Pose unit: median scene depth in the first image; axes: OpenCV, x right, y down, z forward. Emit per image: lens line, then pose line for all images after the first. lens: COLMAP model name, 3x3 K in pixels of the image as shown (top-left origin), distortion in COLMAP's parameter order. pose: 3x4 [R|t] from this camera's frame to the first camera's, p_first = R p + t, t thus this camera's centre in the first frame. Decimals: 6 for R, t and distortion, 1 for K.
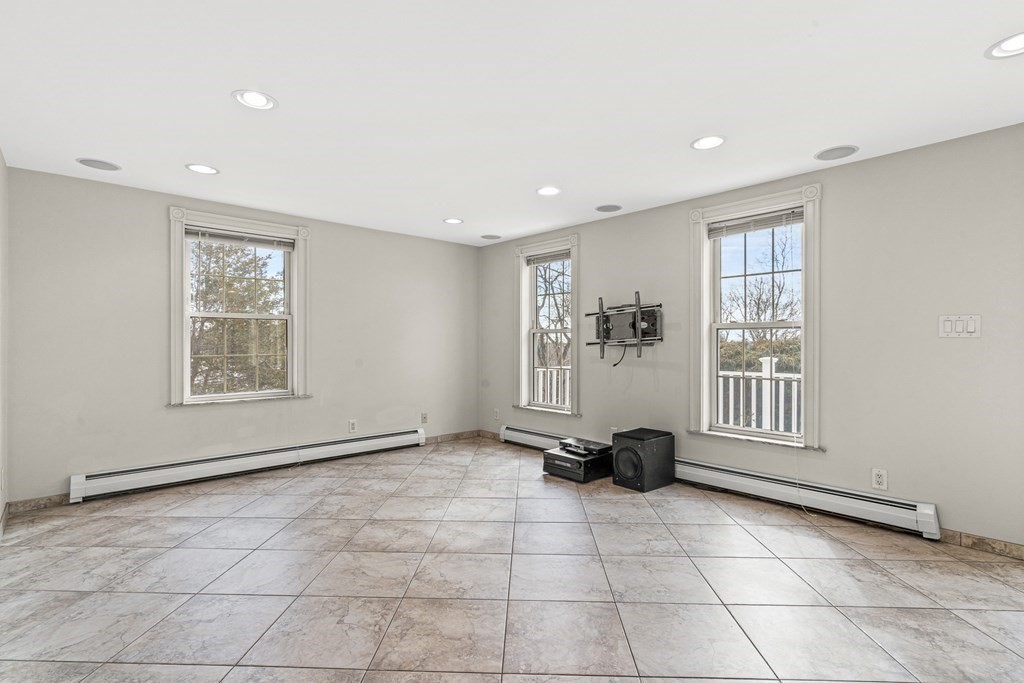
lens RADIAL K [[478.2, 0, 512.0], [0, 478.2, 341.5], [0, 0, 1]] dist [-0.047866, 0.027048]
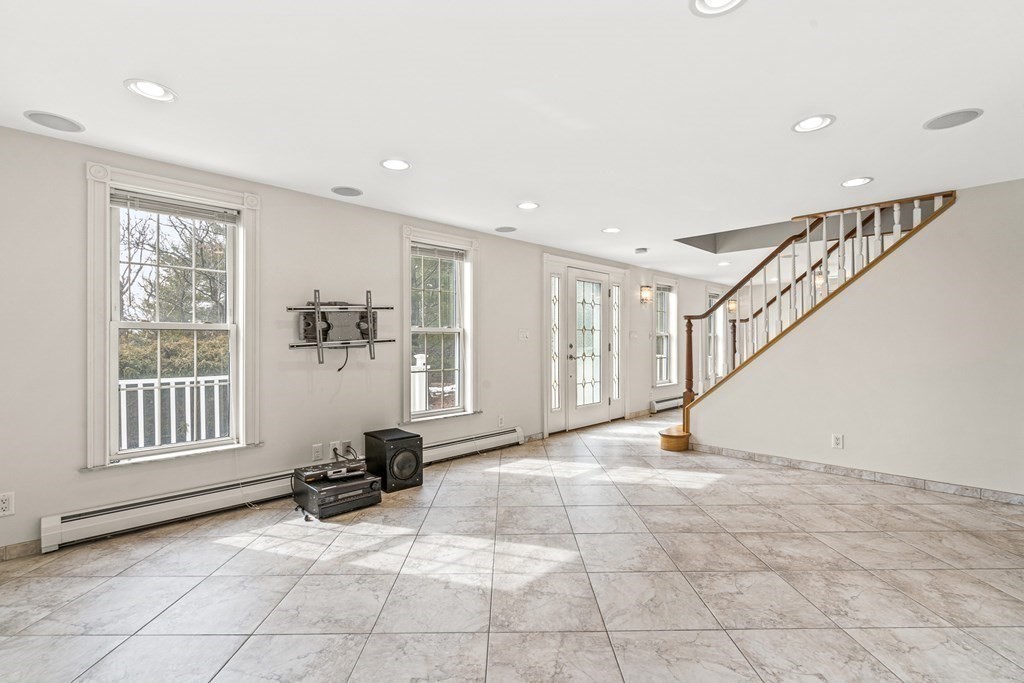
lens RADIAL K [[465.3, 0, 515.2], [0, 465.3, 341.1], [0, 0, 1]] dist [-0.002927, 0.000549]
pose [[-0.034895, -0.001137, 0.999390, -0.672073], [0.004021, 0.999991, 0.001278, -0.003023], [-0.999383, 0.004063, -0.034890, 0.727147]]
